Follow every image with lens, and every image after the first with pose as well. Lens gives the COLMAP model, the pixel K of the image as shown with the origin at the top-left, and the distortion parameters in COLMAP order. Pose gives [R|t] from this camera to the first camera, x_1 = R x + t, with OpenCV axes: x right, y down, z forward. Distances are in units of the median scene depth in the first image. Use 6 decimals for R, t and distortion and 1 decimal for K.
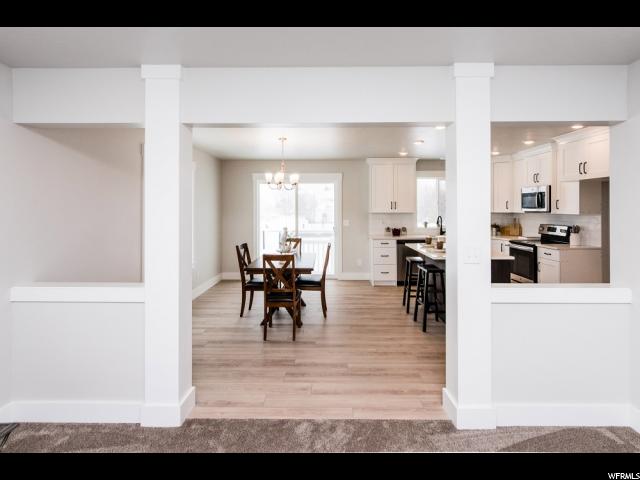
lens RADIAL K [[337.8, 0, 318.5], [0, 337.8, 205.9], [0, 0, 1]] dist [0.001424, 0.000308]
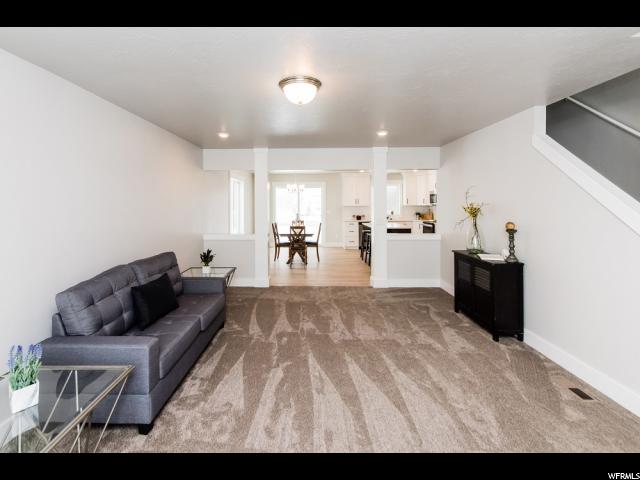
lens RADIAL K [[288.0, 0, 303.3], [0, 288.0, 203.4], [0, 0, 1]] dist [-0.000018, -0.000199]
pose [[0.999966, -0.001435, 0.008084, -0.064046], [0.001362, 0.999959, 0.008949, -0.005761], [-0.008097, -0.008937, 0.999927, -0.493428]]
